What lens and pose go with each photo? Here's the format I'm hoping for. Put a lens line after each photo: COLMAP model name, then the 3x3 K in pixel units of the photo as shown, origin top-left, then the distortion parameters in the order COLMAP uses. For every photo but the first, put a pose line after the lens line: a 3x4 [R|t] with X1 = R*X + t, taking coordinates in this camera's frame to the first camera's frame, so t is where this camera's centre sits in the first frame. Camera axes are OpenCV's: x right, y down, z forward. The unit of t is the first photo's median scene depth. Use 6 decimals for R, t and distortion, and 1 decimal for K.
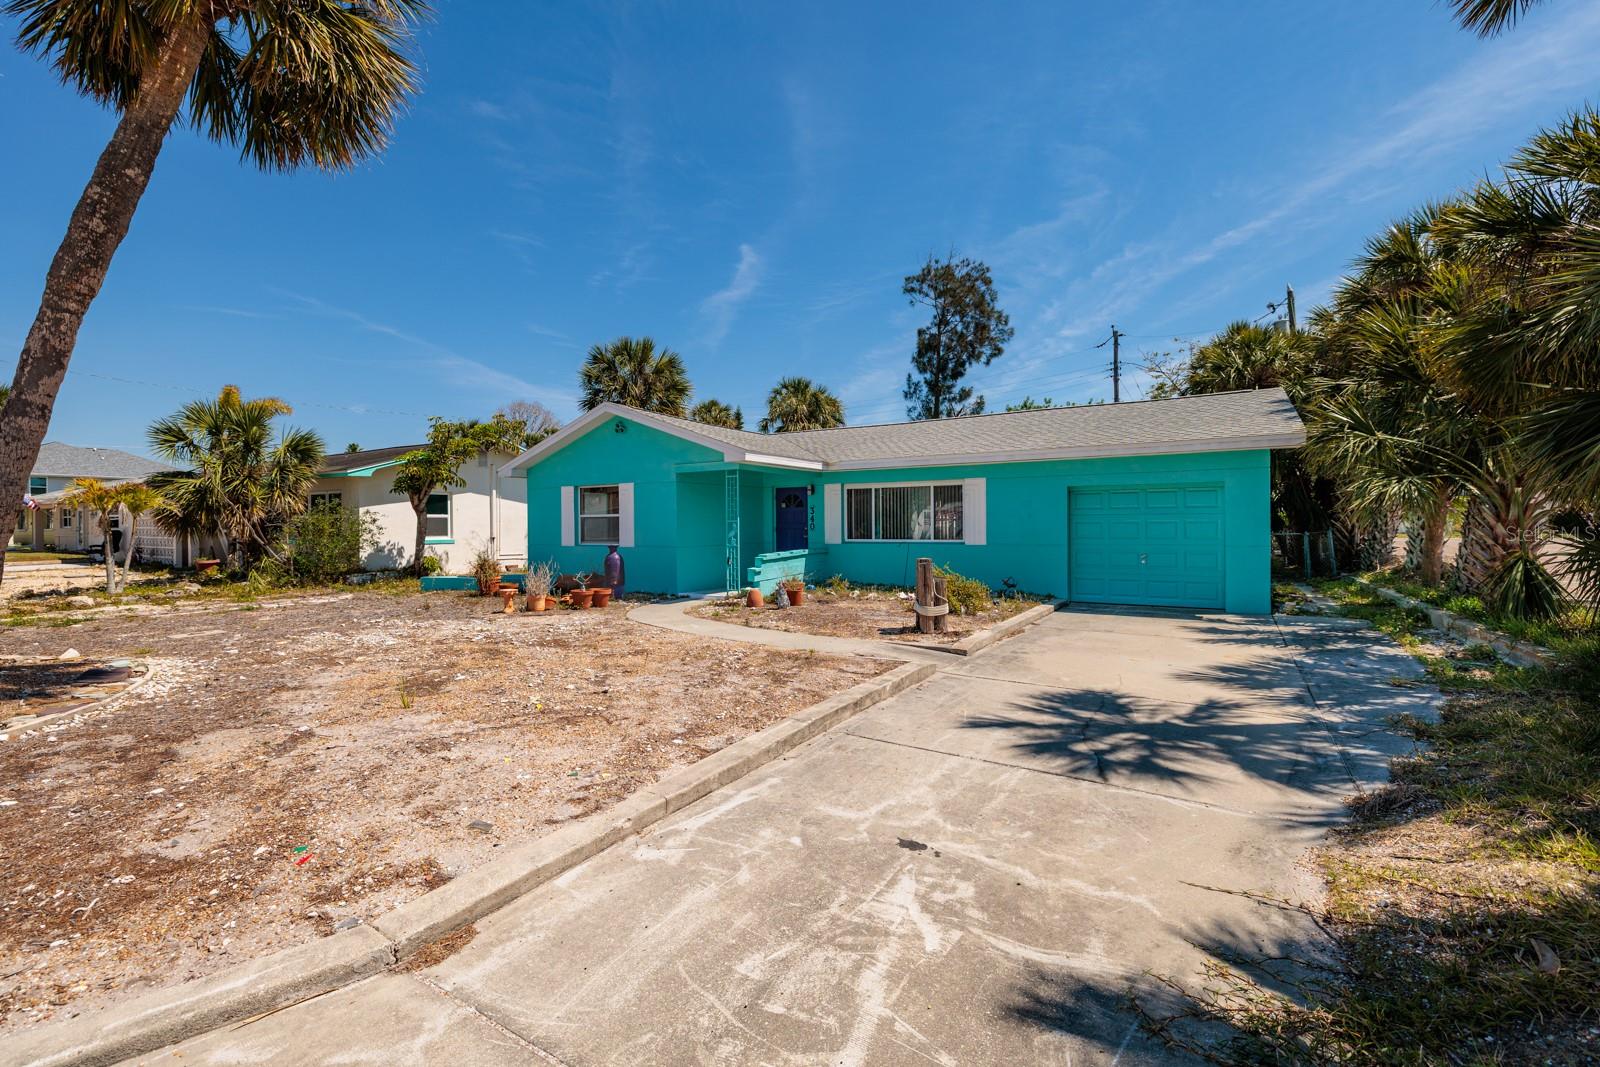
lens RADIAL K [[715.2, 0, 795.4], [0, 715.2, 517.8], [0, 0, 1]] dist [0.013552, 0.000471]
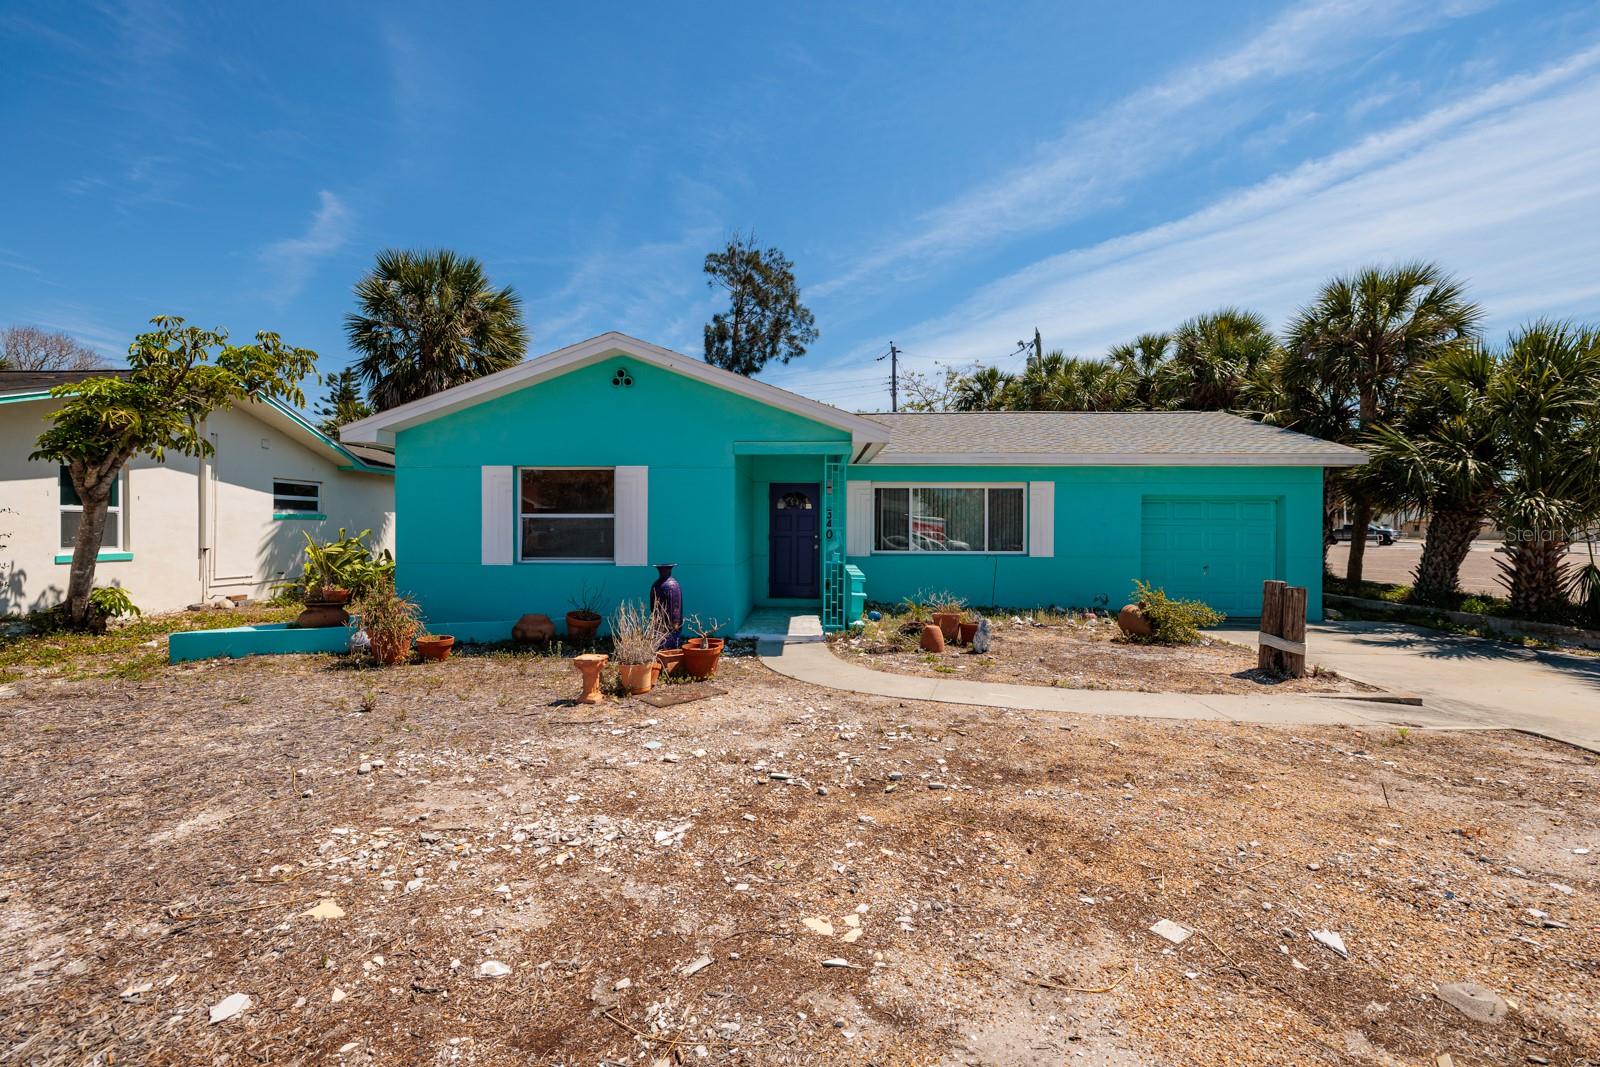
lens RADIAL K [[693.7, 0, 794.9], [0, 693.7, 529.3], [0, 0, 1]] dist [0.002638, -0.000100]
pose [[0.859369, 0.007853, 0.511296, -0.356059], [-0.014888, 0.999842, 0.009668, -0.000239], [-0.511140, -0.015921, 0.859350, 0.344097]]
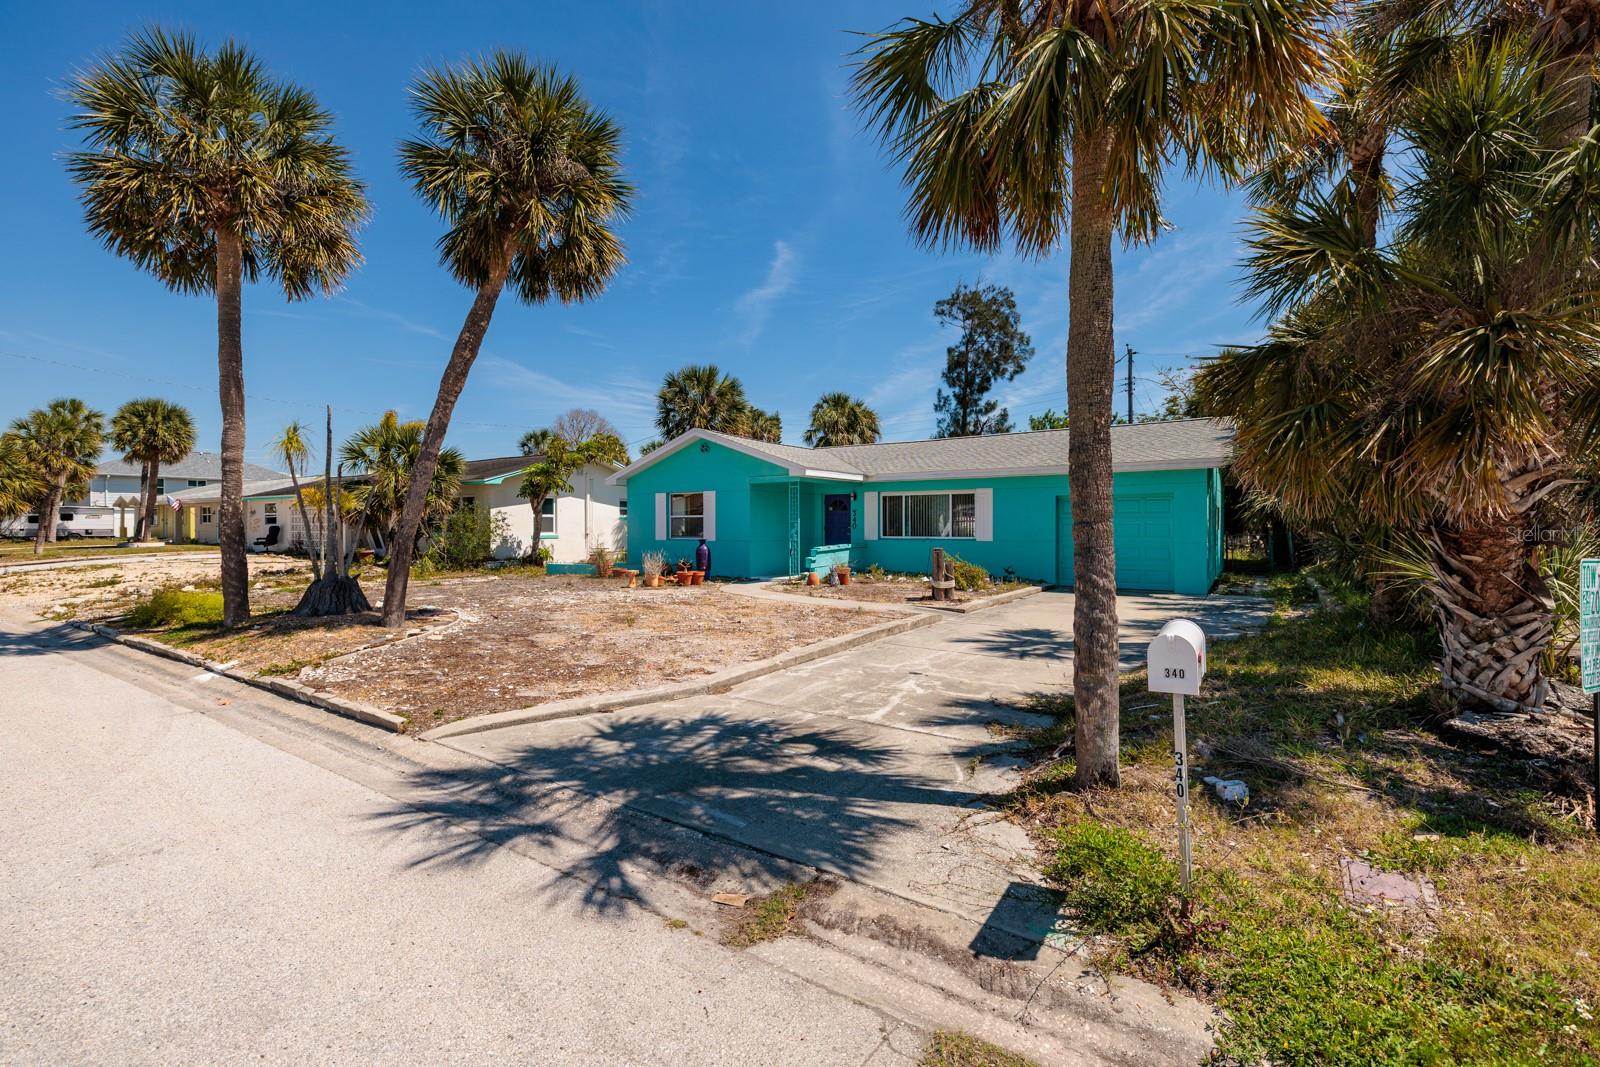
lens RADIAL K [[722.8, 0, 800.0], [0, 722.8, 533.5], [0, 0, 1]] dist [0.035054, 0.000003]
pose [[0.999232, 0.006226, -0.038682, -0.020544], [-0.005411, 0.999762, 0.021143, -0.000669], [0.038805, -0.020918, 0.999028, -0.240470]]
